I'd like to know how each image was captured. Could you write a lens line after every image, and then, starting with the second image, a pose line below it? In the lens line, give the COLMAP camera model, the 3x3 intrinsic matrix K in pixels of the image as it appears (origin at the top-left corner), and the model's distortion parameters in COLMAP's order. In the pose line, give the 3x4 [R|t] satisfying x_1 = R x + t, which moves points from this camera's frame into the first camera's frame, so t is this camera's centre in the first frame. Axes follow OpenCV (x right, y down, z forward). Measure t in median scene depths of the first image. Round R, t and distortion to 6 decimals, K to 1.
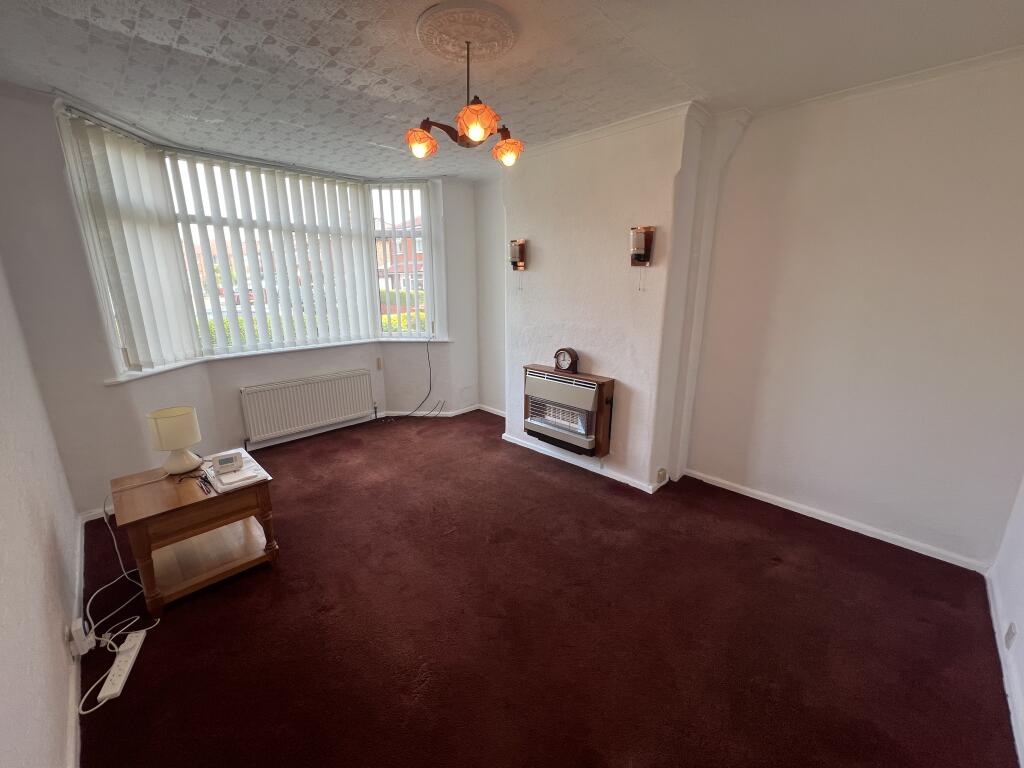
lens RADIAL K [[409.2, 0, 517.6], [0, 409.2, 383.2], [0, 0, 1]] dist [0.000858, 0.000062]
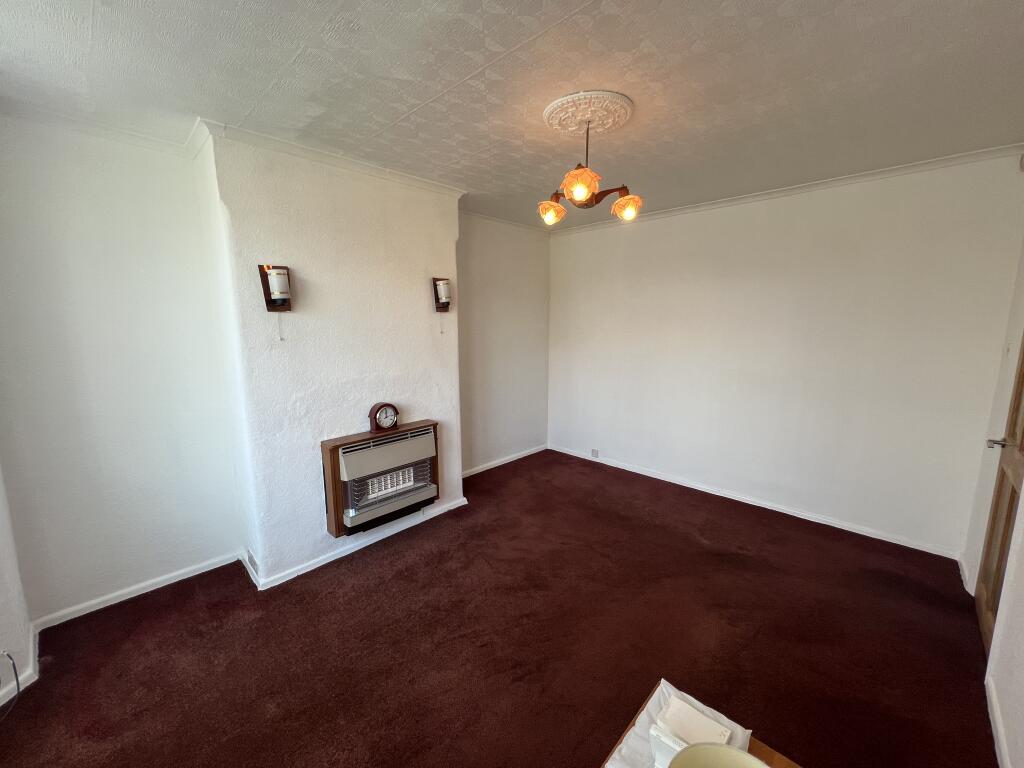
lens RADIAL K [[400.5, 0, 507.7], [0, 400.5, 386.3], [0, 0, 1]] dist [0.000960, 0.000101]
pose [[0.022990, -0.153882, 0.987822, -0.658416], [0.268876, 0.952629, 0.142142, -0.158366], [-0.962900, 0.262334, 0.063276, 0.644829]]
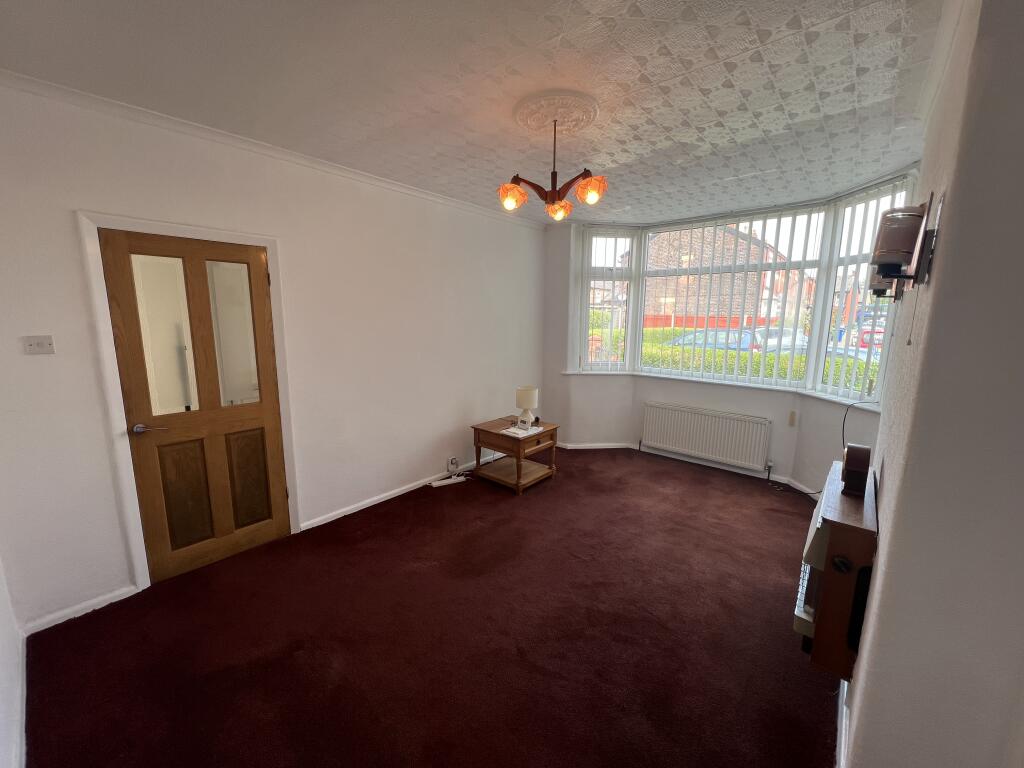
lens RADIAL K [[409.2, 0, 517.6], [0, 409.2, 383.2], [0, 0, 1]] dist [0.000858, 0.000062]
pose [[0.066653, 0.157608, -0.985250, 0.556886], [-0.258760, 0.956392, 0.135487, -0.110911], [0.963639, 0.245913, 0.104529, 0.464085]]
